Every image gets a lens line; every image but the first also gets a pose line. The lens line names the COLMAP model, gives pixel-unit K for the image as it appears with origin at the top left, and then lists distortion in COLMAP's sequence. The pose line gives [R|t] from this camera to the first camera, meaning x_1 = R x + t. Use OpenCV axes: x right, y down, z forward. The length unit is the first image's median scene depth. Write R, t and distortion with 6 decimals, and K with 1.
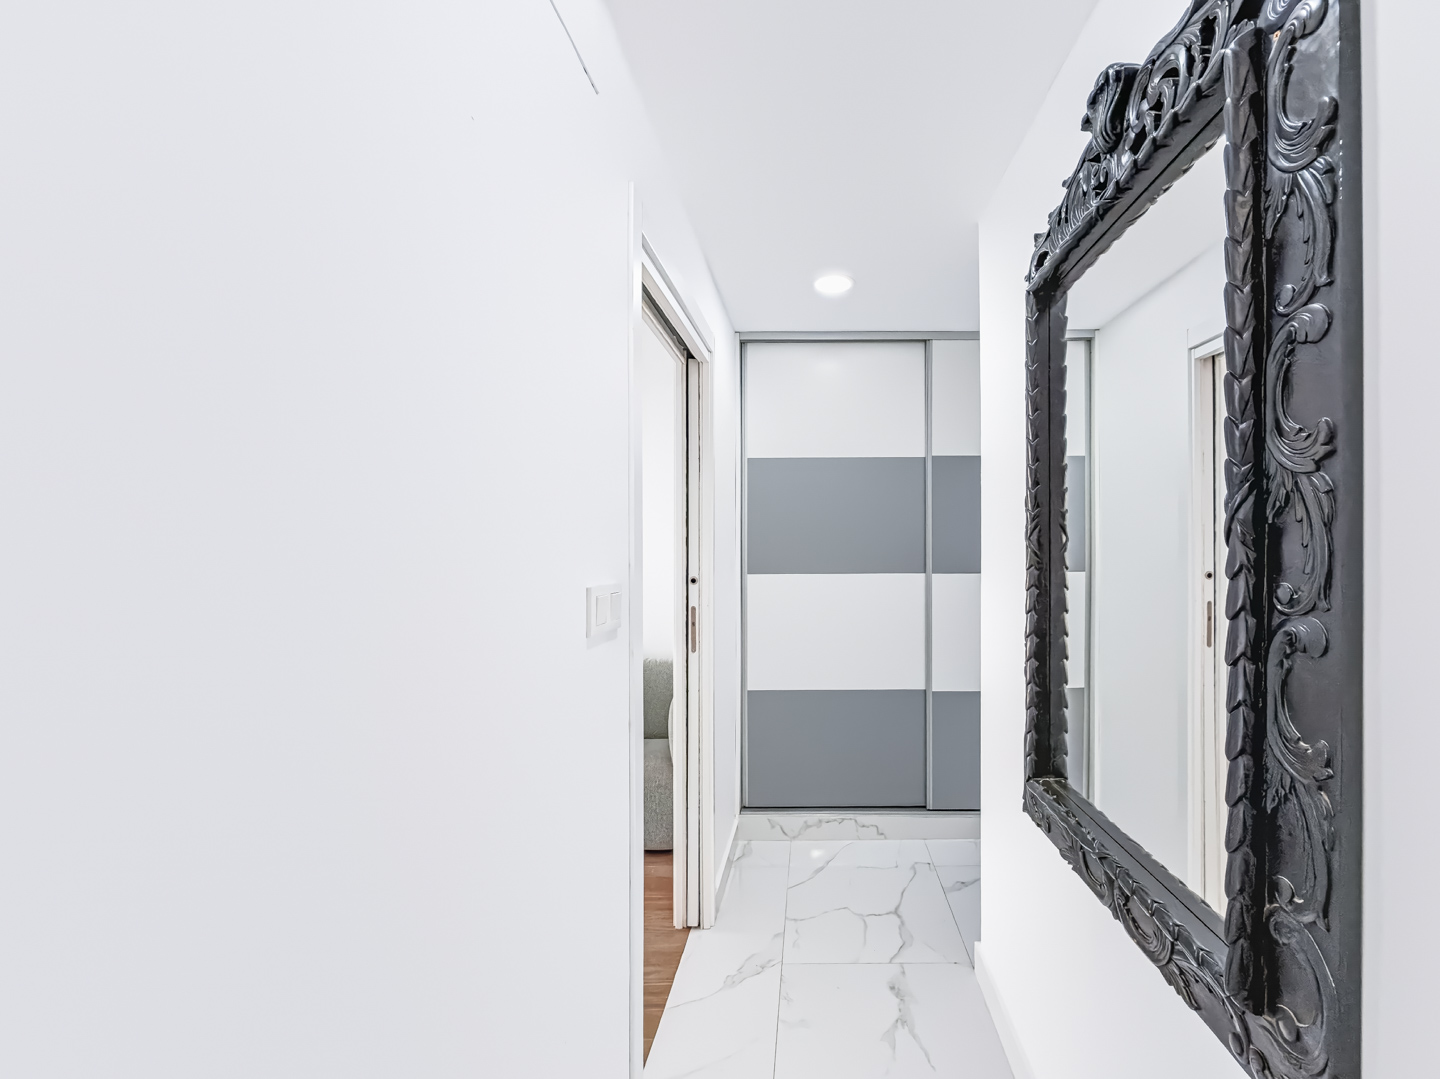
lens RADIAL K [[580.5, 0, 720.8], [0, 580.5, 543.9], [0, 0, 1]] dist [-0.000982, -0.000010]
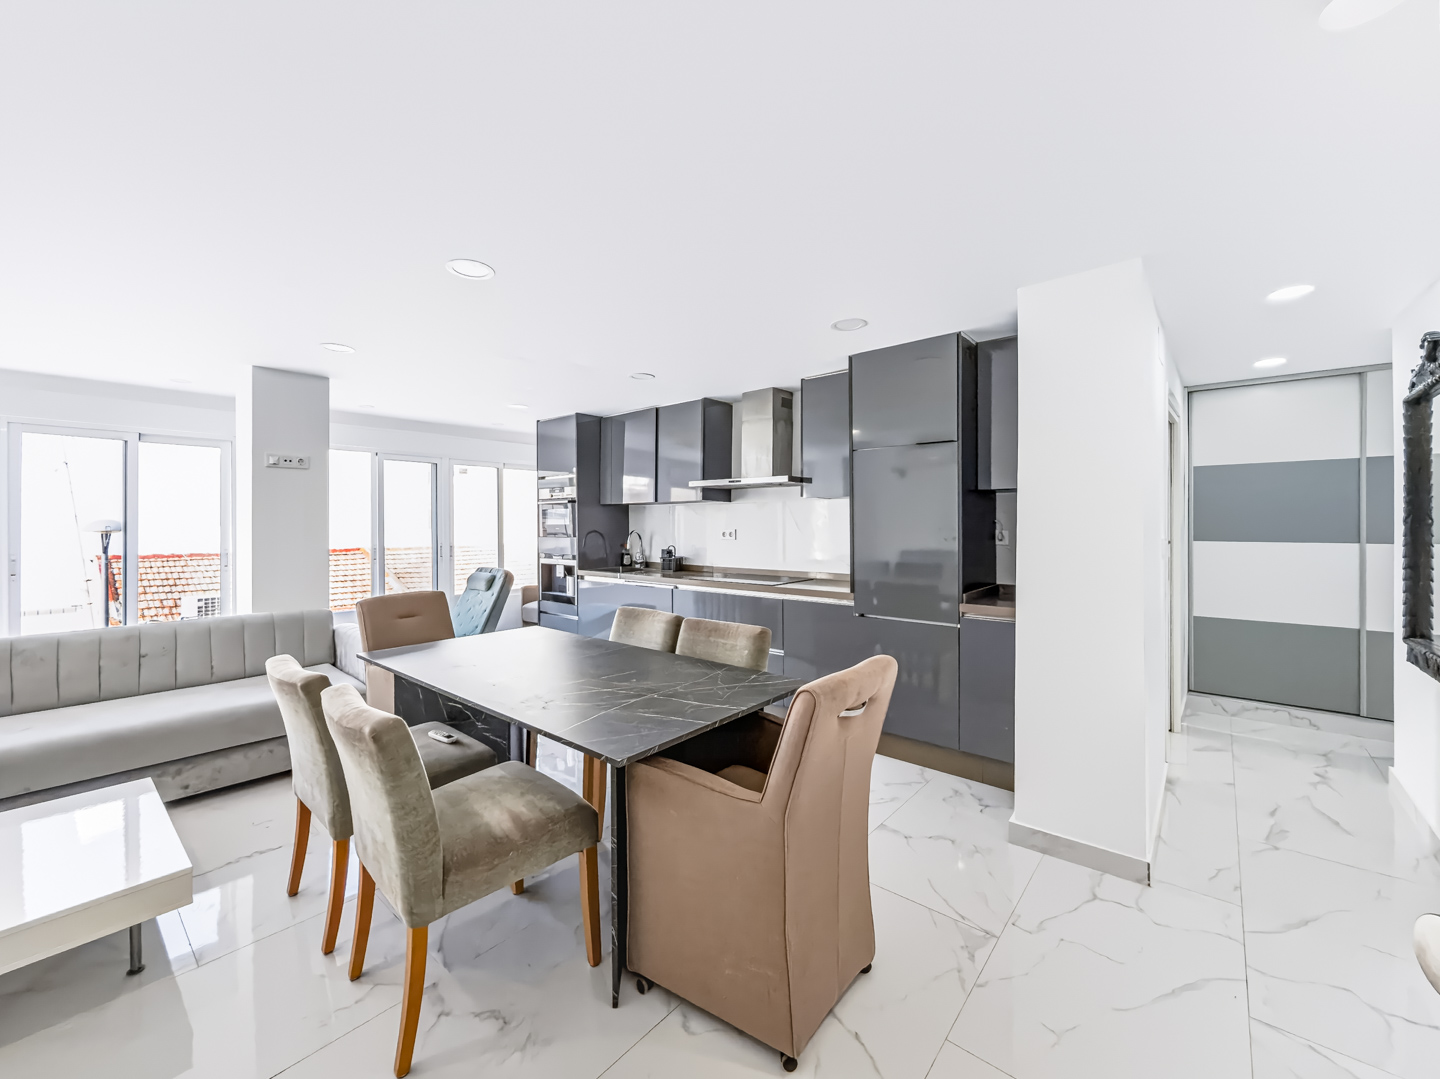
lens RADIAL K [[580.8, 0, 716.5], [0, 580.8, 518.6], [0, 0, 1]] dist [0.001763, 0.000114]
pose [[0.852052, 0.000981, -0.523456, -0.227291], [0.000037, 0.999998, 0.001933, -0.010579], [0.523456, -0.001666, 0.852051, -0.994313]]
